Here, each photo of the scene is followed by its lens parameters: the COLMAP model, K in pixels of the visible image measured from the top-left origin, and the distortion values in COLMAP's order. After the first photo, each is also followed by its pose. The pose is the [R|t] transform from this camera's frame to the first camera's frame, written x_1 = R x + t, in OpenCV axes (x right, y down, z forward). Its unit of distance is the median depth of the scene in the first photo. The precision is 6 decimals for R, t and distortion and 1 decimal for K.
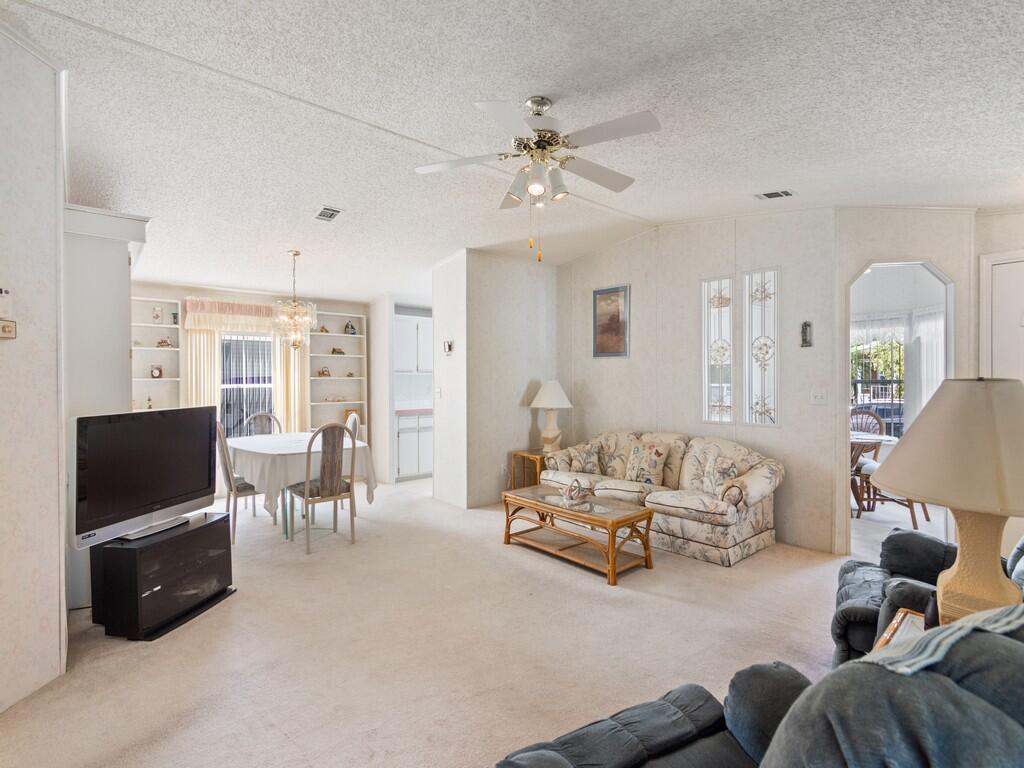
lens RADIAL K [[498.9, 0, 512.0], [0, 498.9, 384.0], [0, 0, 1]] dist [-0.001236, 0.001473]
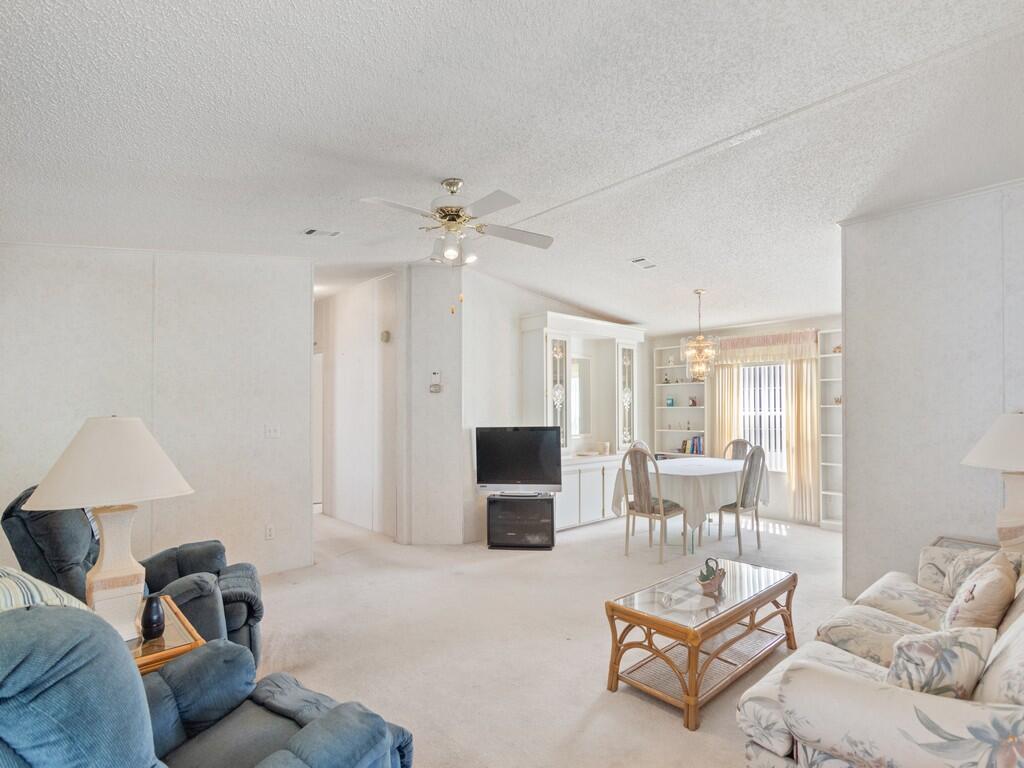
lens RADIAL K [[527.5, 0, 543.1], [0, 527.5, 412.3], [0, 0, 1]] dist [0.001837, 0.000504]
pose [[0.046077, 0.017907, -0.998777, 0.897853], [-0.005653, 0.999828, 0.017666, -0.024770], [0.998922, 0.004832, 0.046170, 0.786824]]
